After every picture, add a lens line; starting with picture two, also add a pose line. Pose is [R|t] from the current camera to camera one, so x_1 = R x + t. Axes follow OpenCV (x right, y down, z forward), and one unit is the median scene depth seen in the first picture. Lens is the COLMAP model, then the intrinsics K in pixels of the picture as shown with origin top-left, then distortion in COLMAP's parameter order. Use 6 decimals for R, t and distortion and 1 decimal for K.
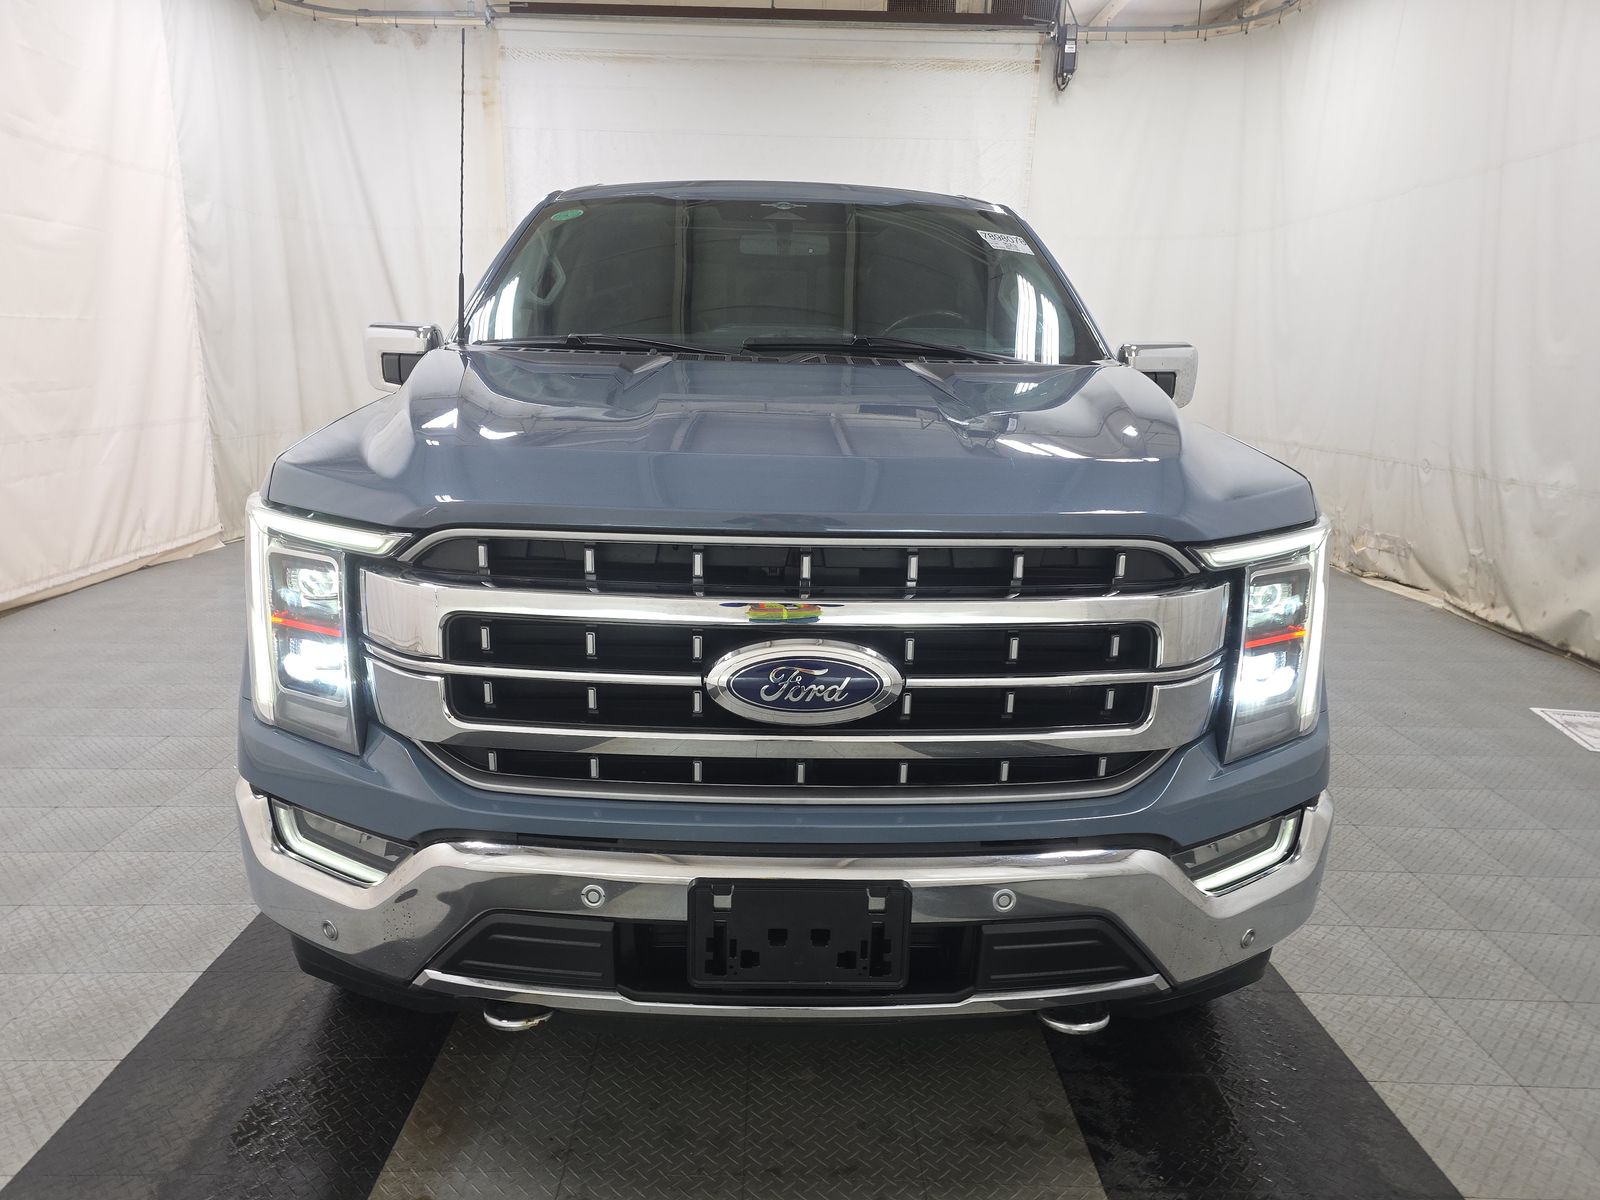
lens RADIAL K [[1081.3, 0, 829.9], [0, 1081.3, 595.5], [0, 0, 1]] dist [0.063602, -0.001022]
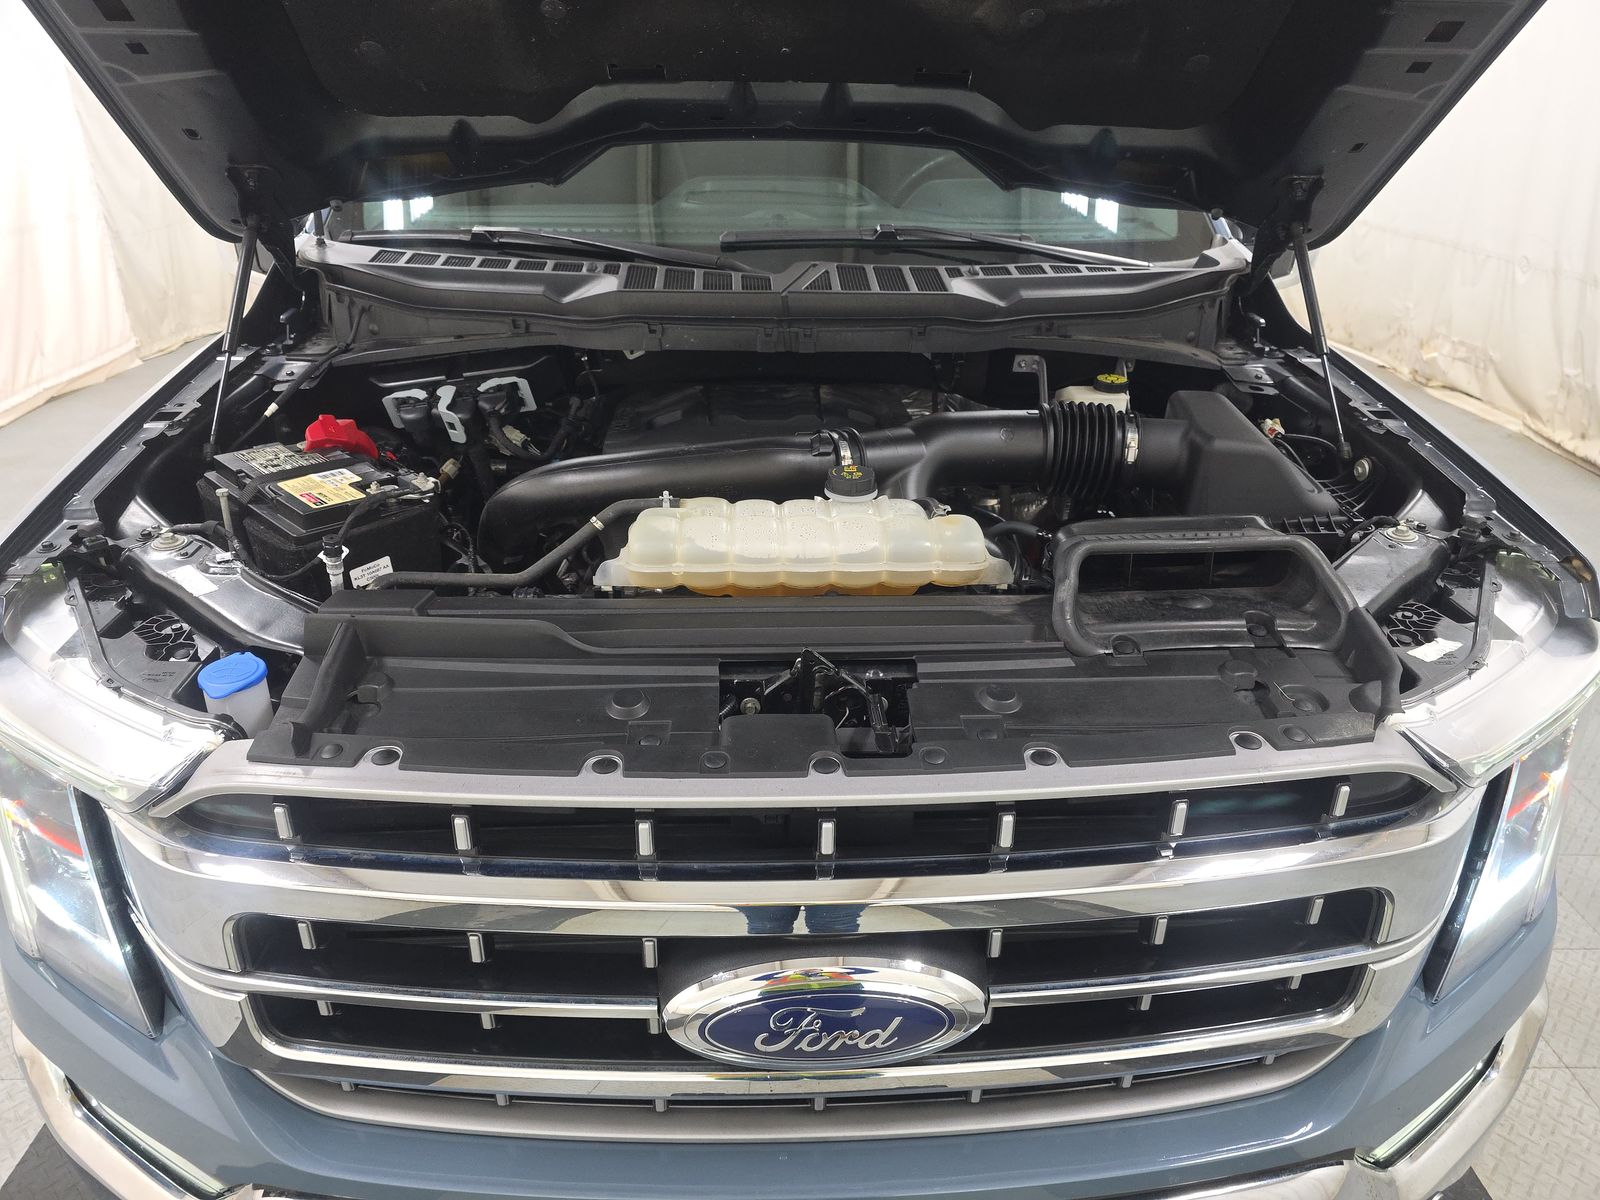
lens RADIAL K [[1118.2, 0, 820.0], [0, 1118.2, 608.3], [0, 0, 1]] dist [0.019729, -0.005299]
pose [[0.999988, -0.001073, -0.004686, -0.004949], [0.002087, 0.975011, 0.222147, -0.058815], [0.004330, -0.222154, 0.975002, 0.090785]]
